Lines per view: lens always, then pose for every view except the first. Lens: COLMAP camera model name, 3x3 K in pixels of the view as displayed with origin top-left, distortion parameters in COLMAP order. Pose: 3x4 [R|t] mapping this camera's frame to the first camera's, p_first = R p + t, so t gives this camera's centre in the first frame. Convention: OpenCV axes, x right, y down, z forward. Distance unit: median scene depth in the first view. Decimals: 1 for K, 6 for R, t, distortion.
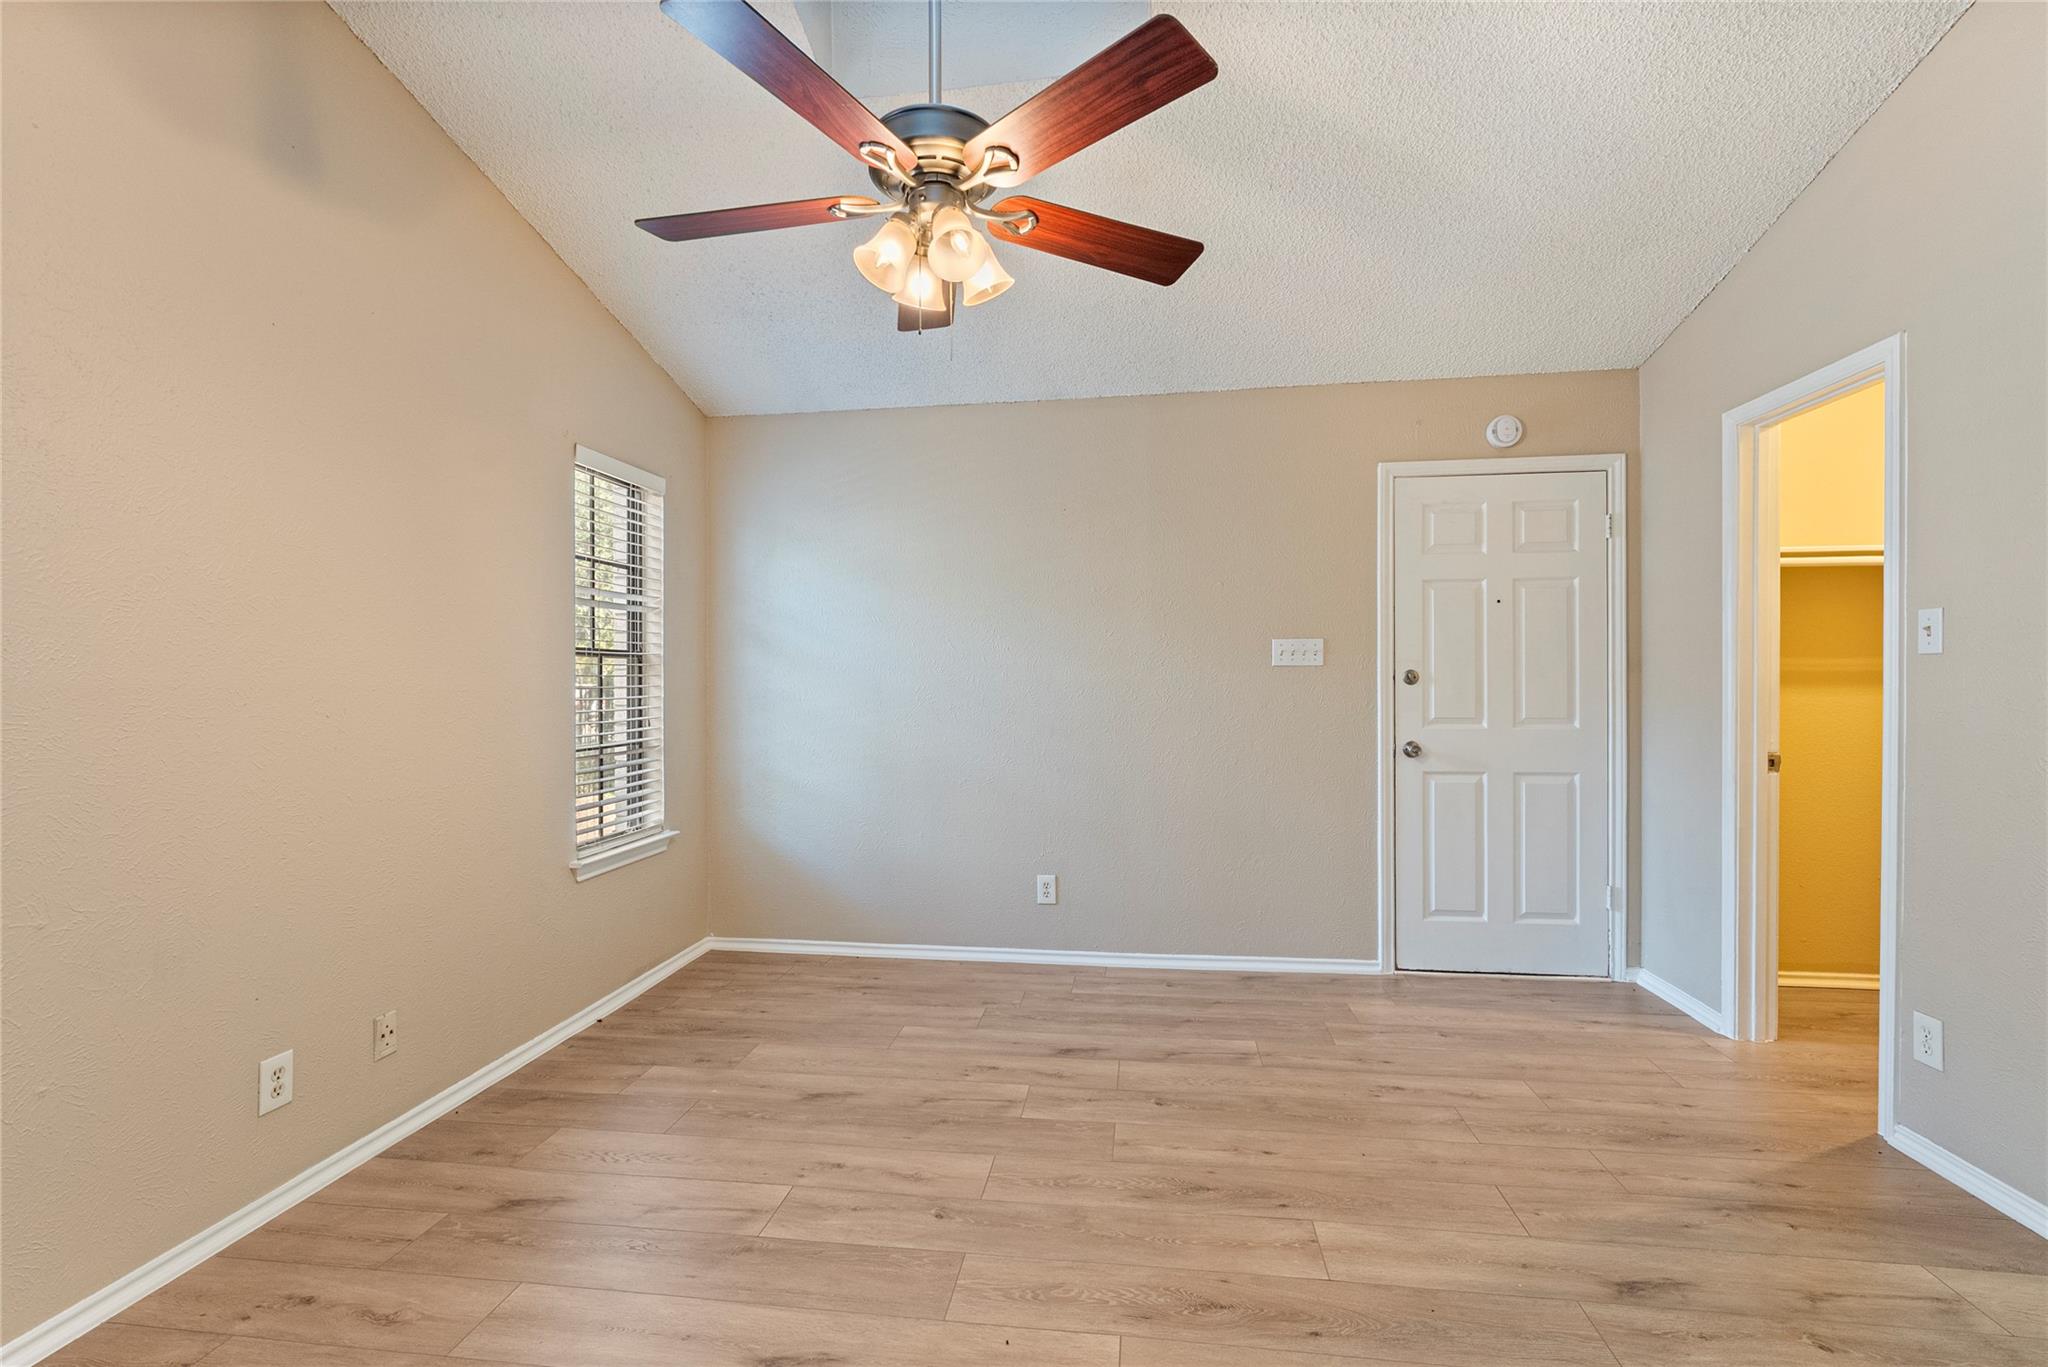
lens RADIAL K [[907.0, 0, 1028.9], [0, 907.0, 684.9], [0, 0, 1]] dist [-0.000906, 0.000367]
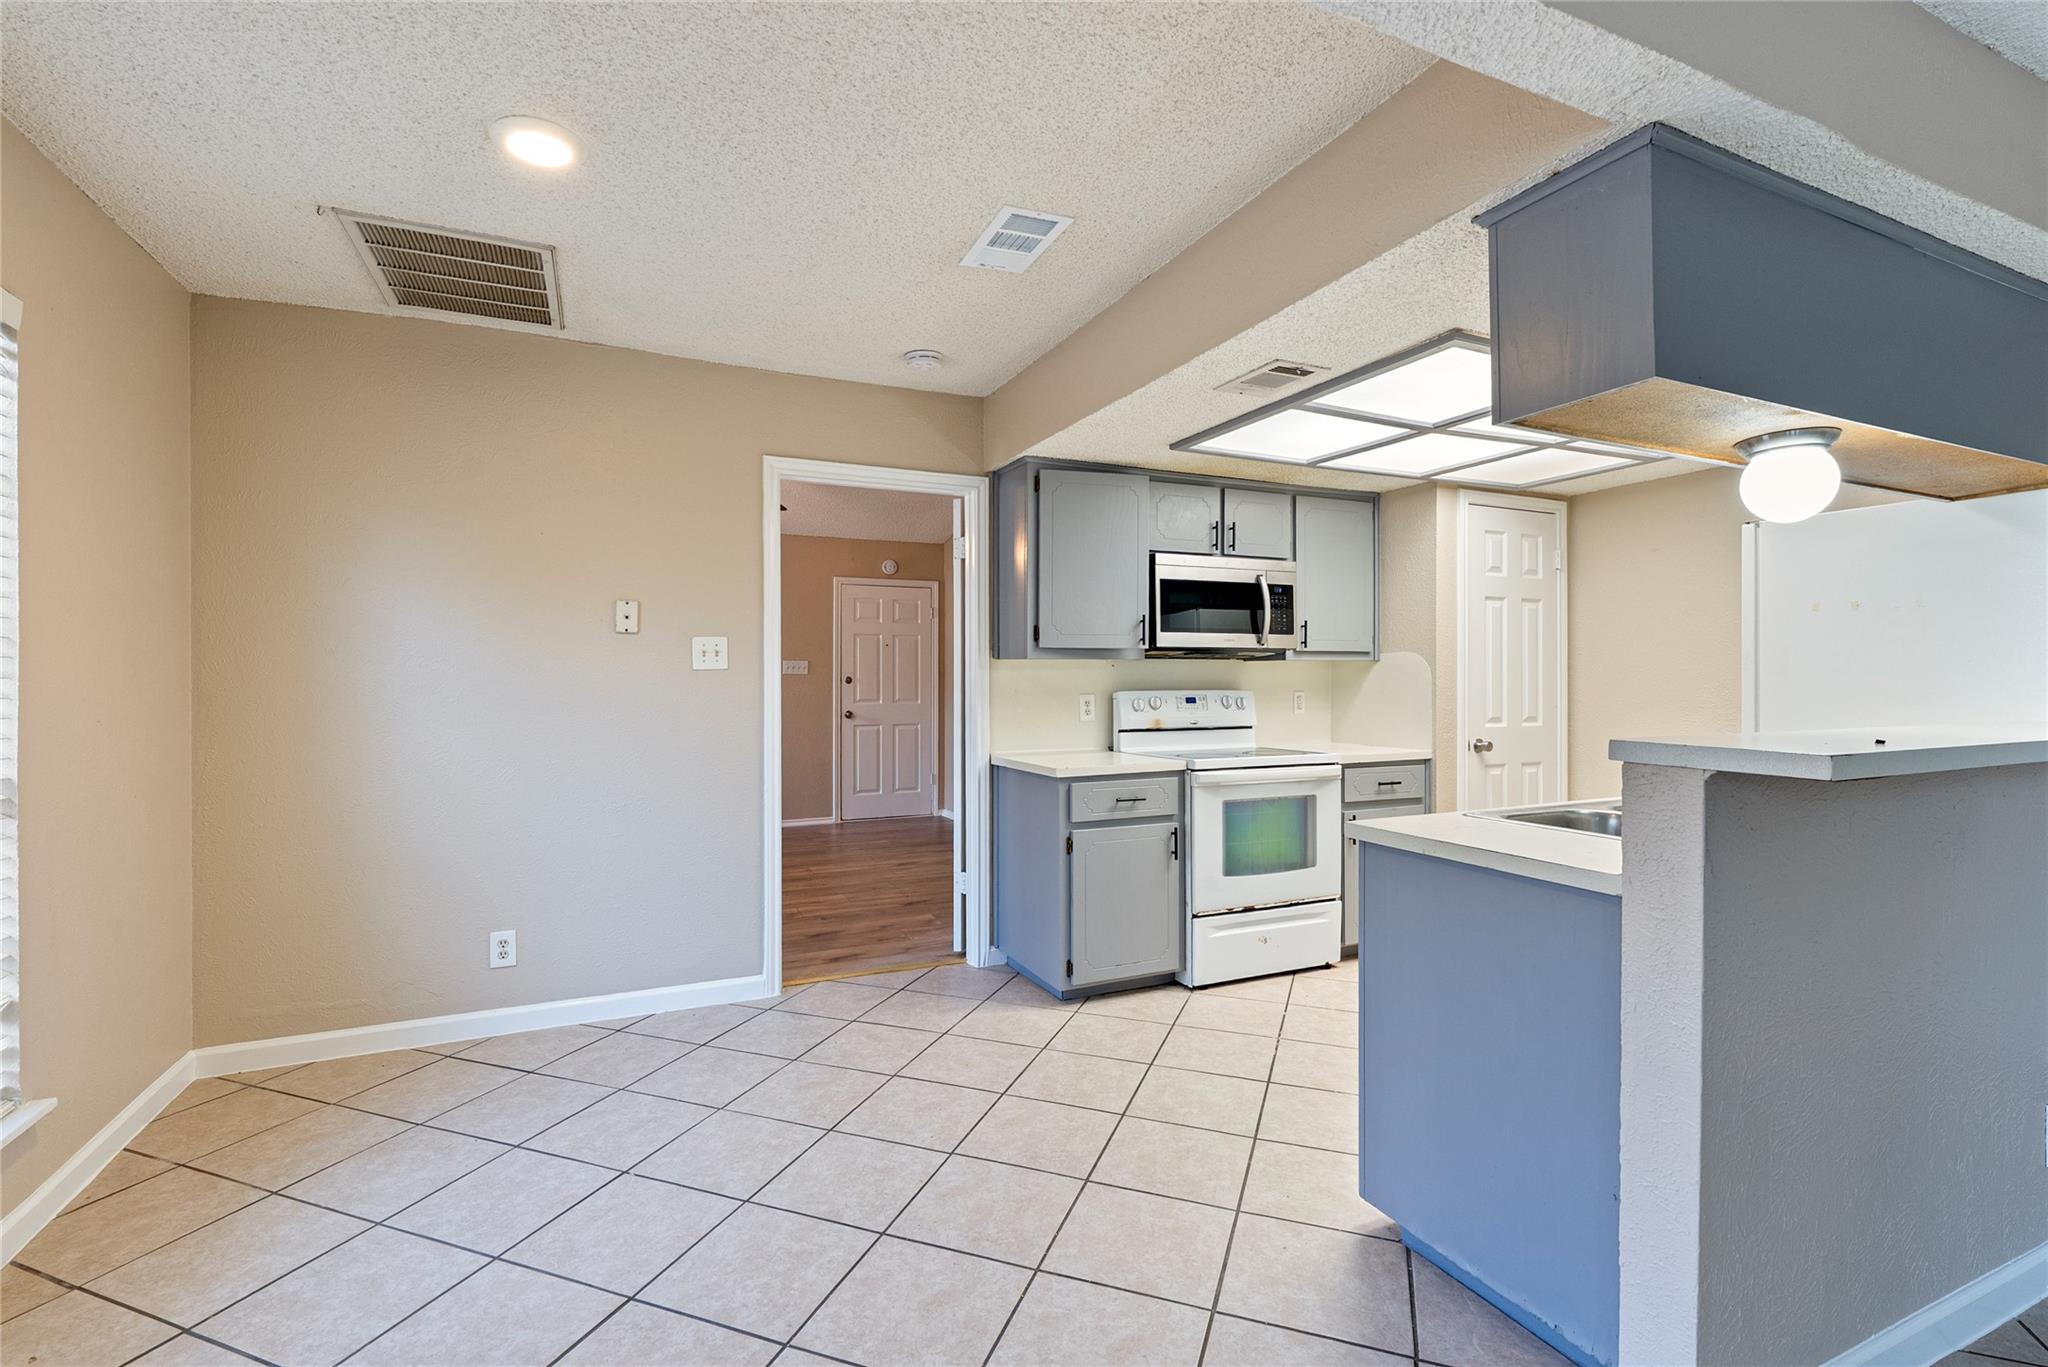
lens RADIAL K [[907.0, 0, 1016.2], [0, 907.0, 681.2], [0, 0, 1]] dist [-0.000906, 0.000367]
pose [[0.844838, 0.000821, 0.535022, -0.037626], [-0.004979, 0.999968, 0.006327, -0.002110], [-0.534999, -0.008010, 0.844815, -0.098711]]
